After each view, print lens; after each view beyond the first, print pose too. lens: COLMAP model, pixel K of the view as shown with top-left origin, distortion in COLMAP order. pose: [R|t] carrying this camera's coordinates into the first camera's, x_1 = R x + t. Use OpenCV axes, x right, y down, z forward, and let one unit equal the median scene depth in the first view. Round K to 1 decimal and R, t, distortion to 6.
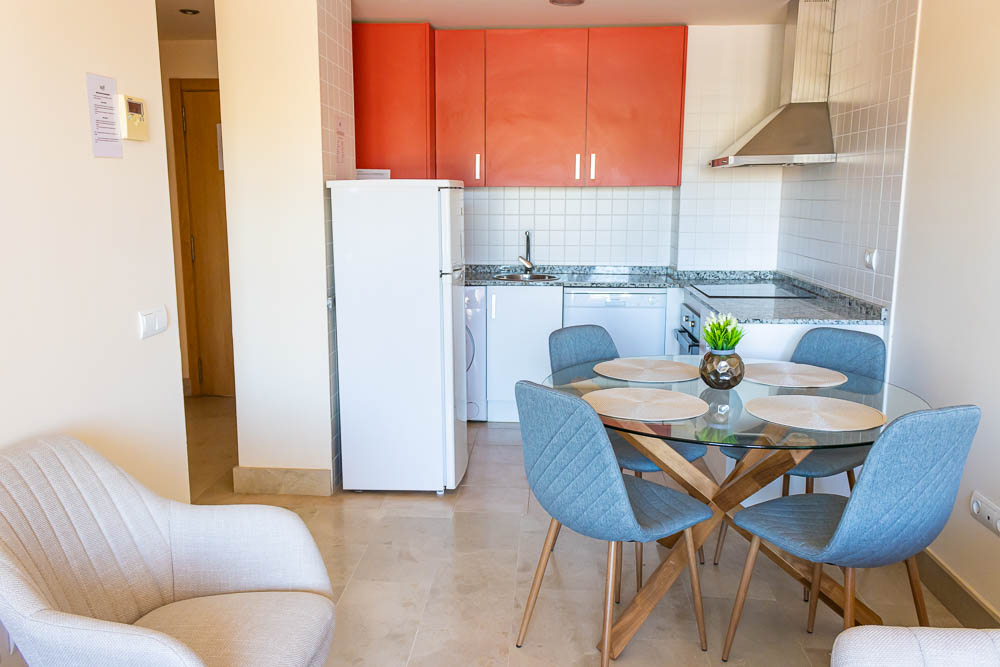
lens RADIAL K [[854.3, 0, 495.2], [0, 854.3, 335.1], [0, 0, 1]] dist [0.063575, -0.061051]
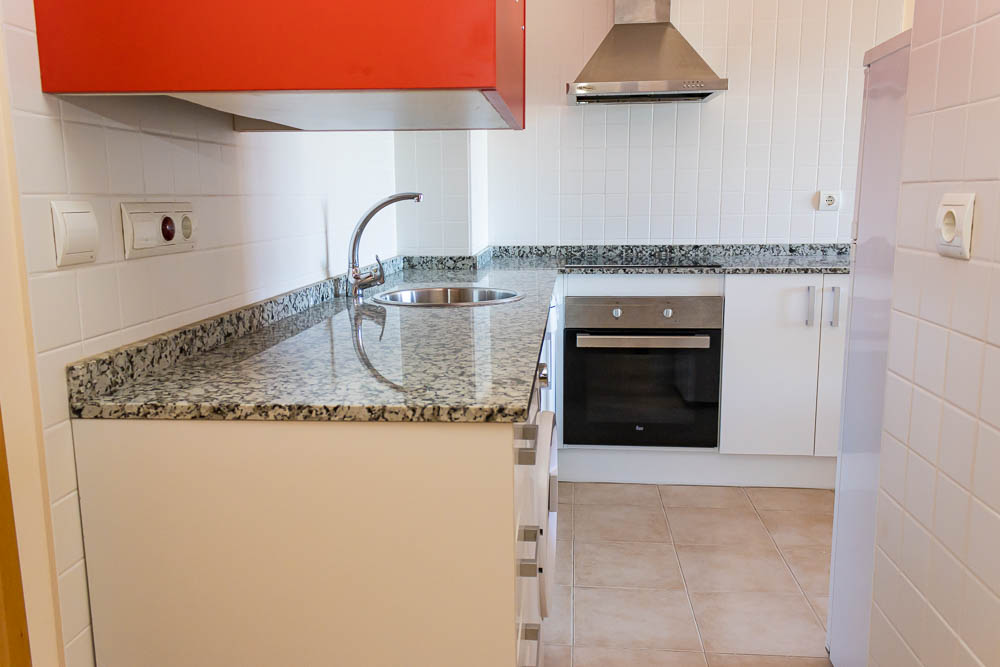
lens RADIAL K [[854.3, 0, 497.6], [0, 854.3, 339.1], [0, 0, 1]] dist [0.063575, -0.061051]
pose [[0.011243, -0.168689, 0.985605, -0.497177], [0.171910, 0.971318, 0.164283, -0.139366], [-0.985049, 0.167588, 0.039920, 1.165090]]
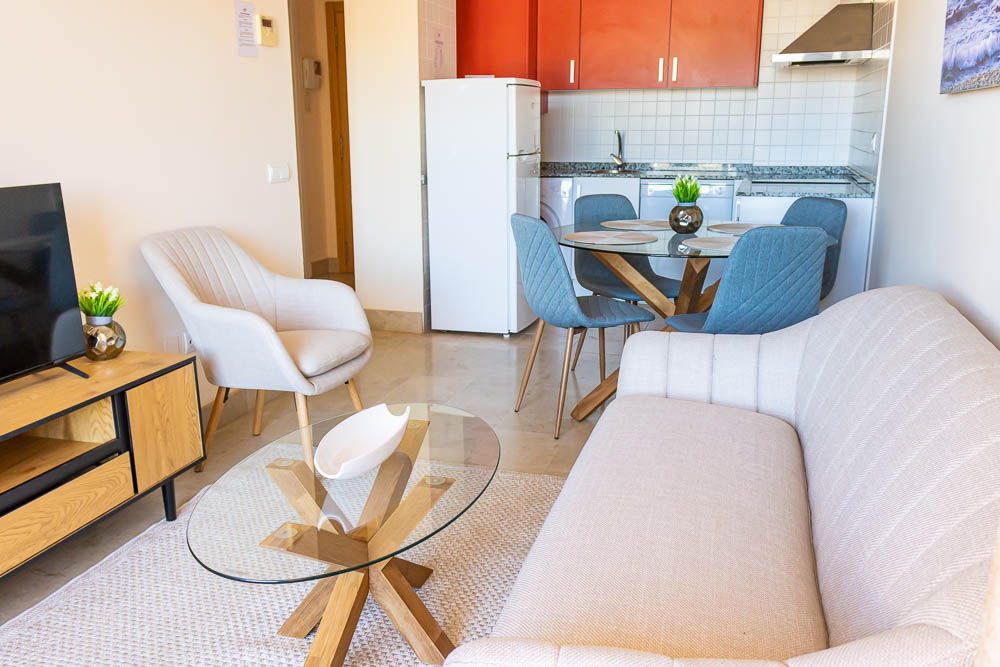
lens RADIAL K [[920.7, 0, 484.9], [0, 920.7, 352.8], [0, 0, 1]] dist [0.034398, 0.013496]
pose [[0.971992, 0.052384, -0.229100, 0.199061], [-0.033815, 0.995871, 0.084242, 0.089587], [0.232567, -0.074136, 0.969751, -0.289584]]
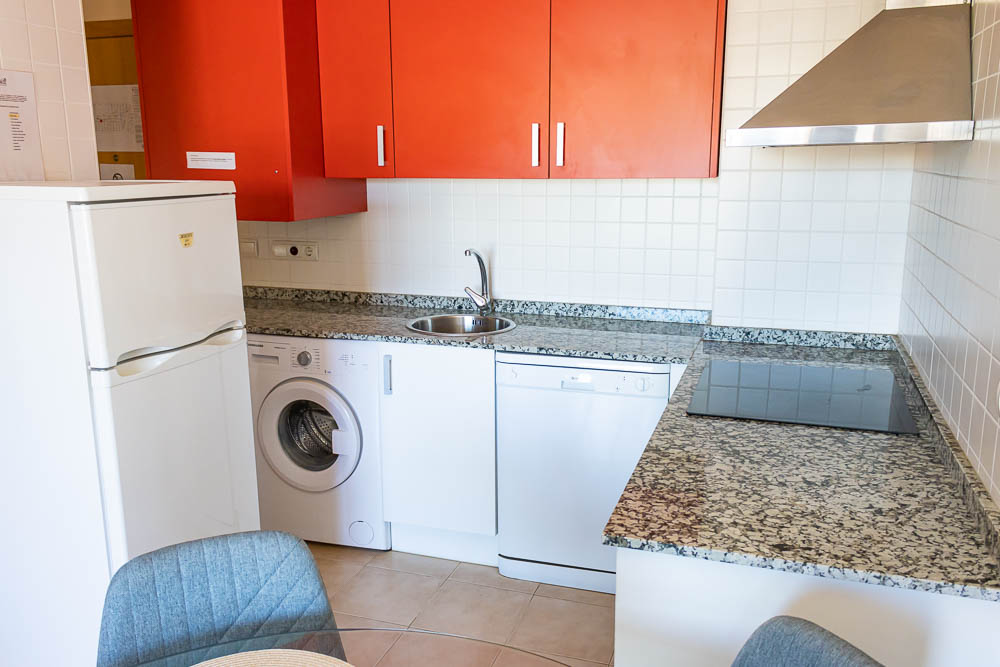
lens RADIAL K [[854.3, 0, 494.4], [0, 854.3, 338.8], [0, 0, 1]] dist [0.063575, -0.061051]
pose [[0.963775, 0.048955, -0.262185, 0.271876], [-0.036414, 0.997958, 0.052482, -0.110632], [0.264219, -0.041034, 0.963589, 0.494714]]
